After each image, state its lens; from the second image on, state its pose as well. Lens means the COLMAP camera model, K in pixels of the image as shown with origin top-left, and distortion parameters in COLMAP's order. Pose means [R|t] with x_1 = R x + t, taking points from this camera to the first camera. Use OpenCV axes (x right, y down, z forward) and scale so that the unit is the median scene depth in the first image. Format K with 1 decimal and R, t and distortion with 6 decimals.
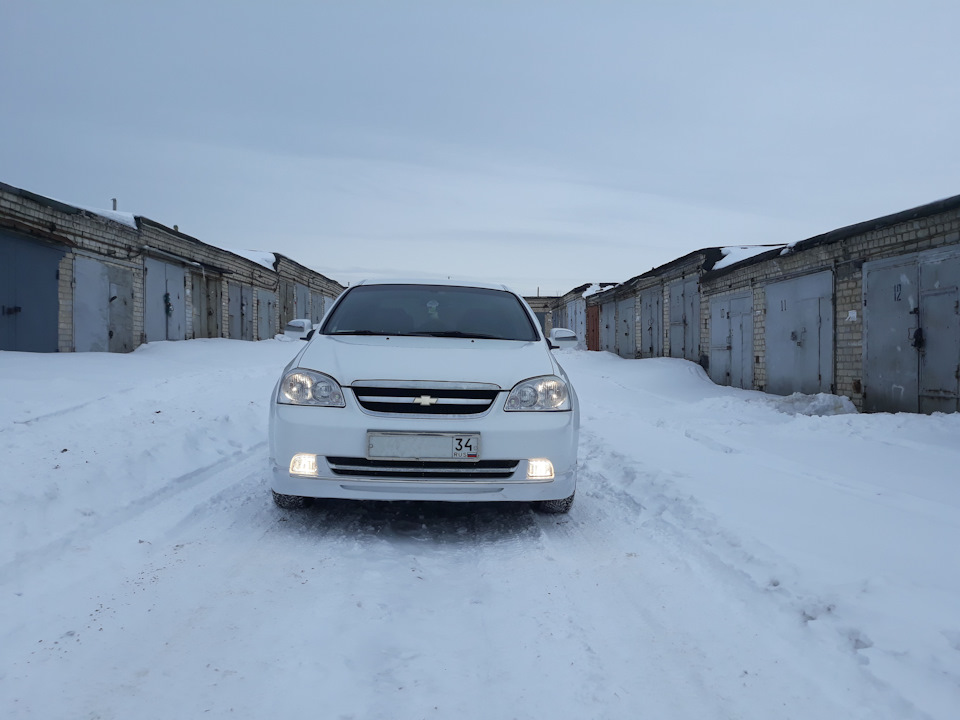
lens RADIAL K [[785.8, 0, 494.7], [0, 785.8, 355.5], [0, 0, 1]] dist [0.000236, -0.022990]
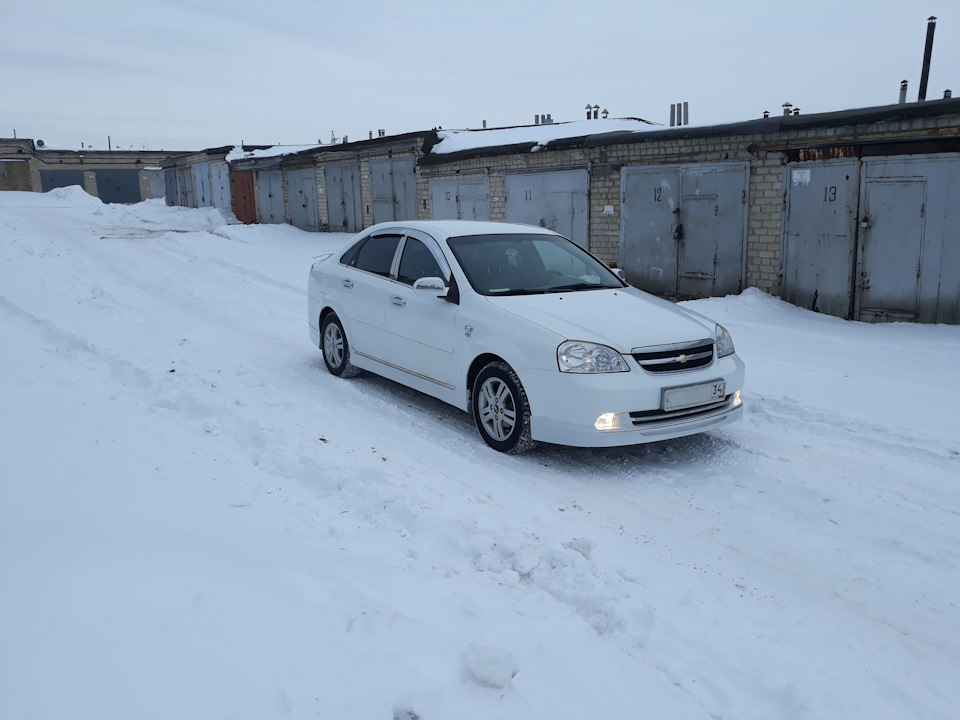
lens RADIAL K [[785.8, 0, 485.2], [0, 785.8, 352.4], [0, 0, 1]] dist [0.000236, -0.022990]
pose [[0.859380, -0.116273, 0.497943, -0.312566], [0.021996, 0.981309, 0.191180, -0.063730], [-0.510865, -0.153343, 0.845874, 0.025006]]
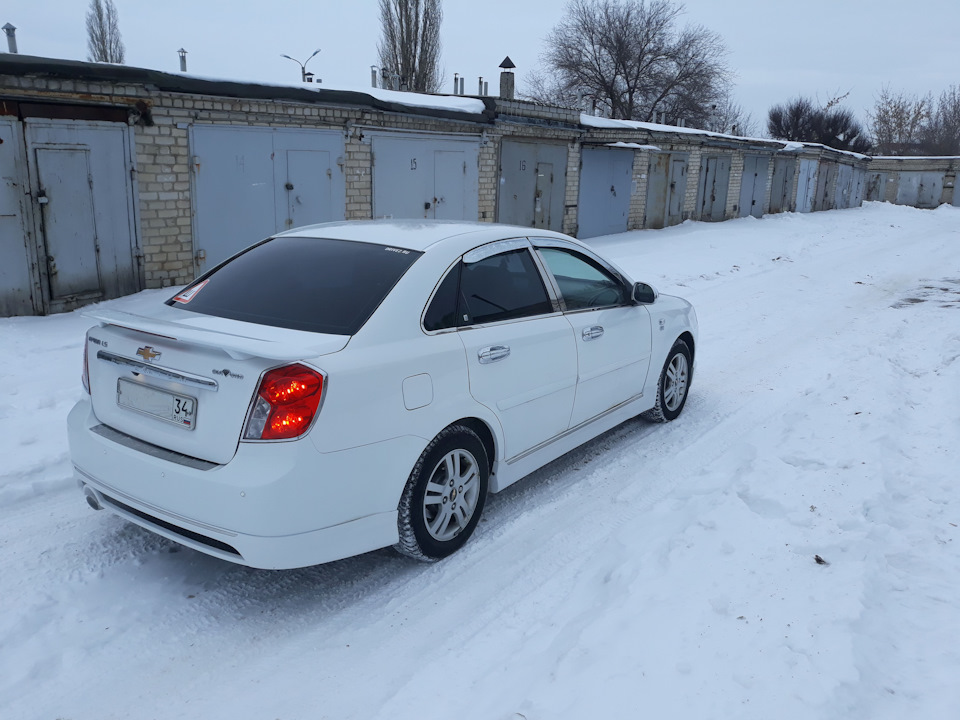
lens RADIAL K [[785.8, 0, 482.4], [0, 785.8, 361.1], [0, 0, 1]] dist [0.000236, -0.022990]
pose [[-0.771759, -0.187512, 0.607640, -0.291910], [-0.031788, 0.965718, 0.257638, -0.080960], [-0.635120, 0.179519, -0.751263, 0.786293]]
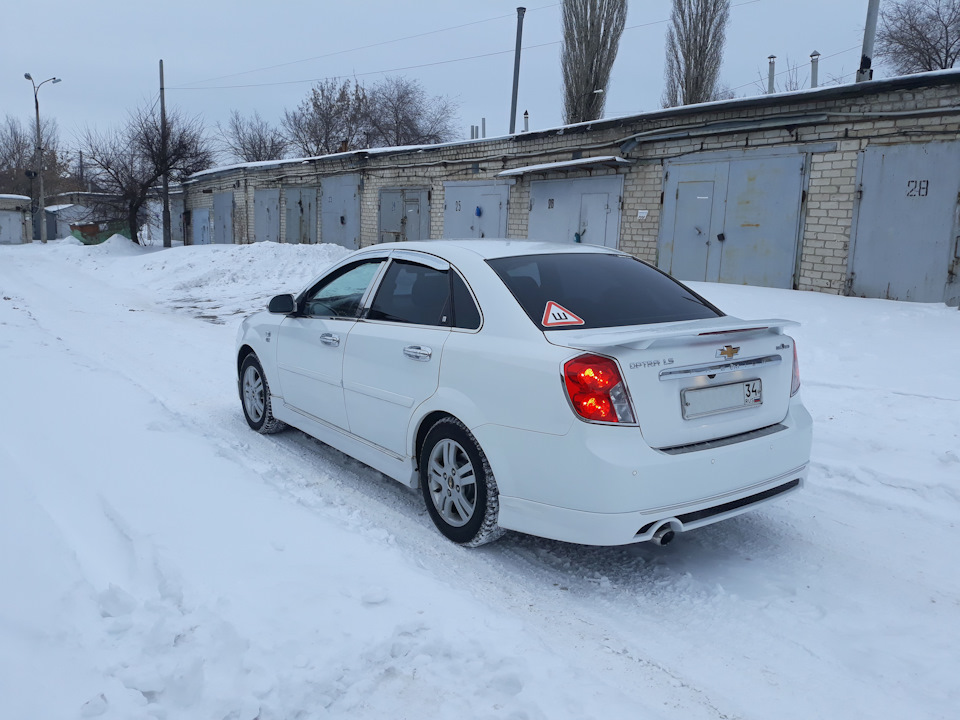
lens RADIAL K [[784.1, 0, 487.2], [0, 784.1, 369.0], [0, 0, 1]] dist [0.035816, -0.095792]
pose [[-0.847391, 0.049589, -0.528648, 0.166963], [-0.045955, 0.985044, 0.166064, -0.050085], [0.528977, 0.165015, -0.832438, 0.849601]]
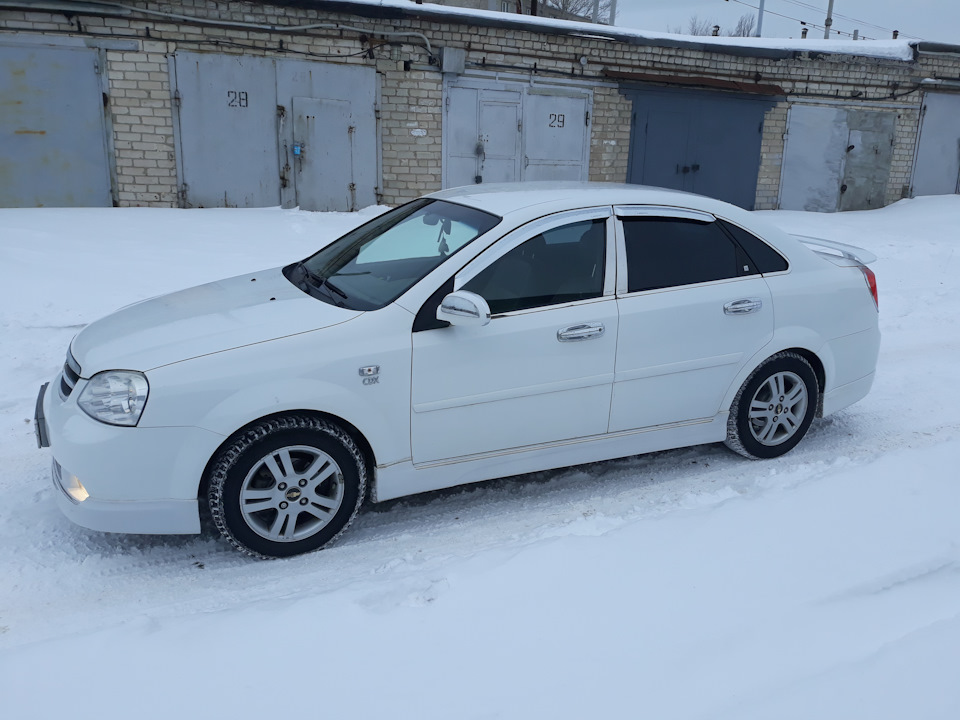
lens RADIAL K [[785.8, 0, 494.9], [0, 785.8, 367.1], [0, 0, 1]] dist [0.000236, -0.022990]
pose [[0.370360, 0.241607, -0.896917, 0.285661], [-0.023694, 0.967724, 0.250897, -0.057680], [0.928586, -0.071670, 0.364131, 0.352746]]
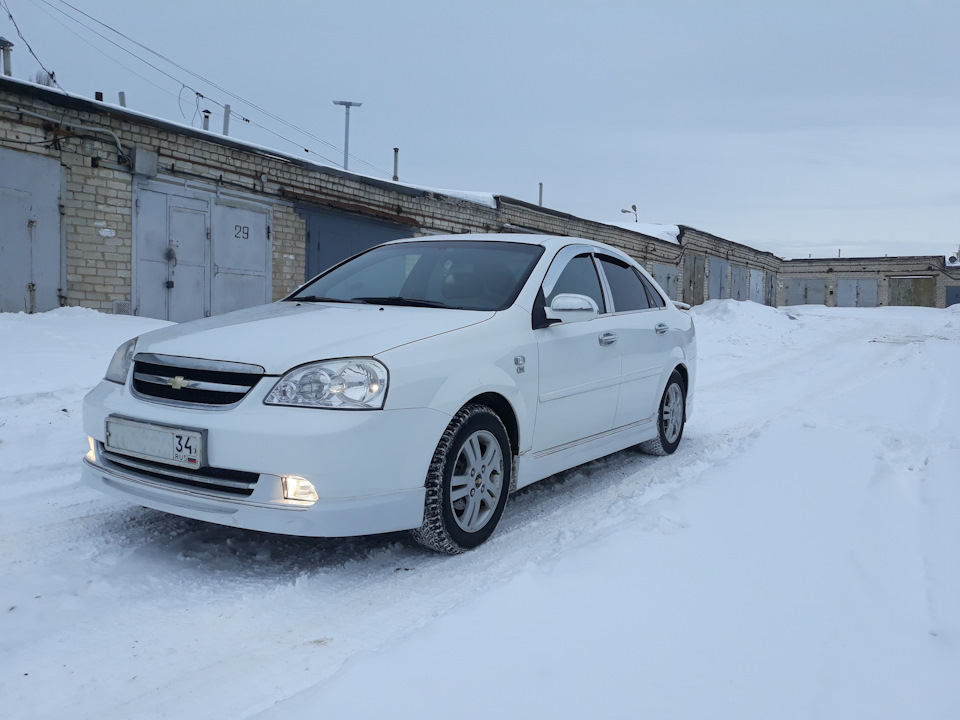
lens RADIAL K [[785.8, 0, 488.3], [0, 785.8, 368.3], [0, 0, 1]] dist [0.000236, -0.022990]
pose [[0.824620, 0.048539, -0.563601, 0.186756], [-0.023228, 0.998377, 0.051998, -0.001249], [0.565211, -0.029787, 0.824409, 0.166581]]
